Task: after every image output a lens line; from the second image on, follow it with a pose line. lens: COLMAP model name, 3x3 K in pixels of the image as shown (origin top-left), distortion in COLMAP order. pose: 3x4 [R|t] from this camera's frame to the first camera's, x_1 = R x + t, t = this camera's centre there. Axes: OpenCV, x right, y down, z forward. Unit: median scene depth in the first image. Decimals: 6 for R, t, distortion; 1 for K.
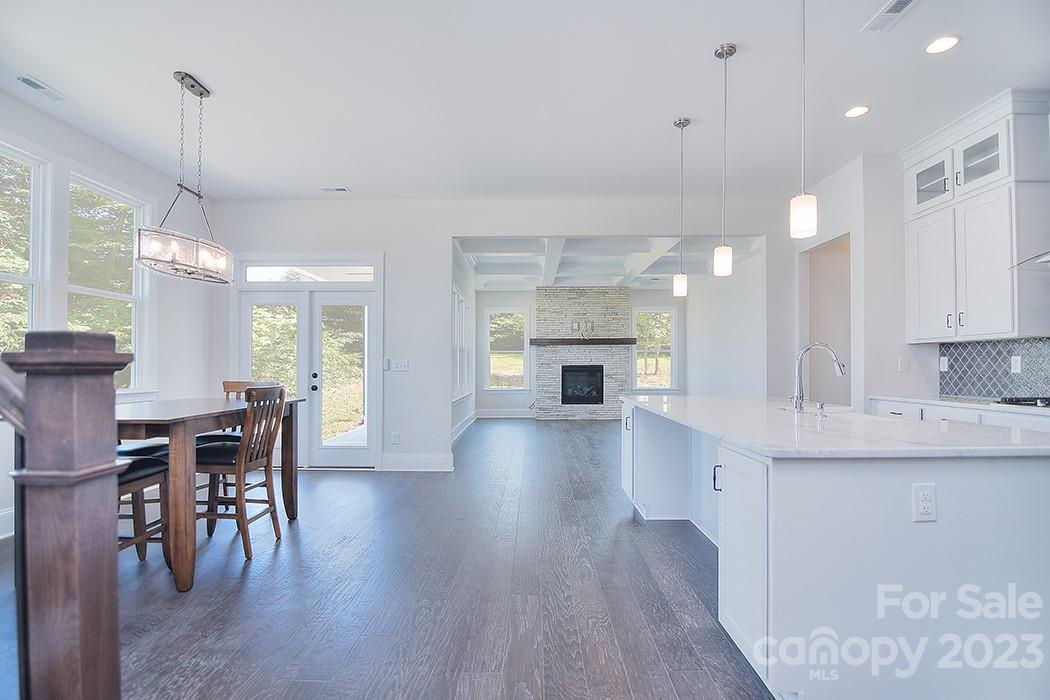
lens RADIAL K [[509.1, 0, 525.0], [0, 509.1, 350.0], [0, 0, 1]] dist [-0.000813, -0.000103]
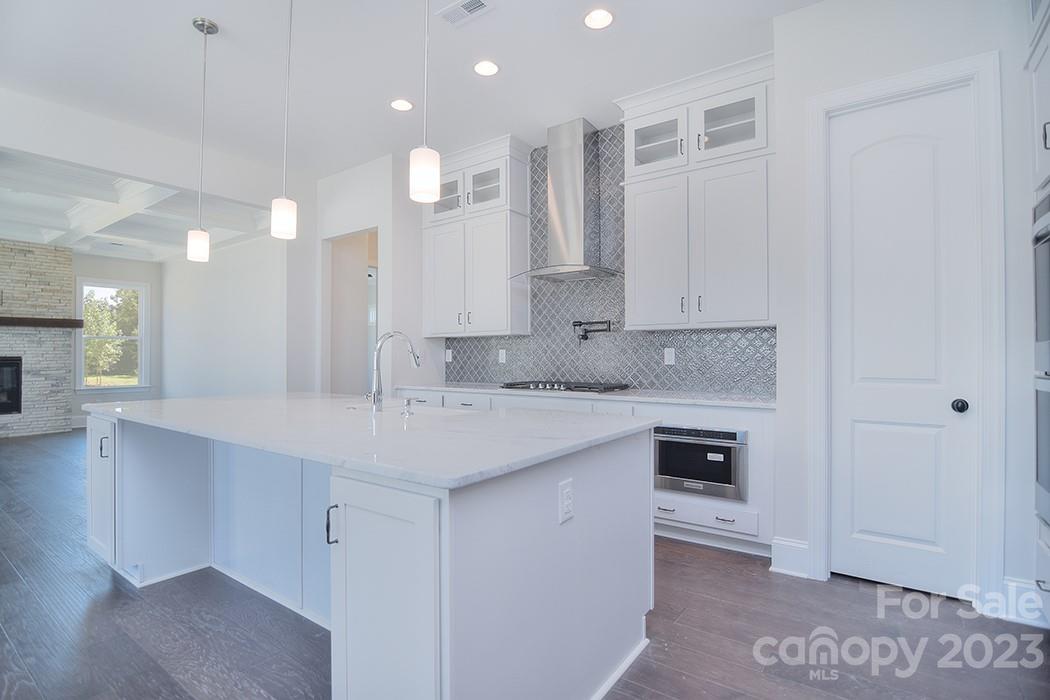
lens RADIAL K [[499.9, 0, 547.8], [0, 499.9, 352.7], [0, 0, 1]] dist [-0.004644, -0.009905]
pose [[0.555996, 0.006813, 0.831157, -0.005278], [-0.025180, 0.999646, 0.008650, 0.005948], [-0.830804, -0.025738, 0.555970, 0.197082]]
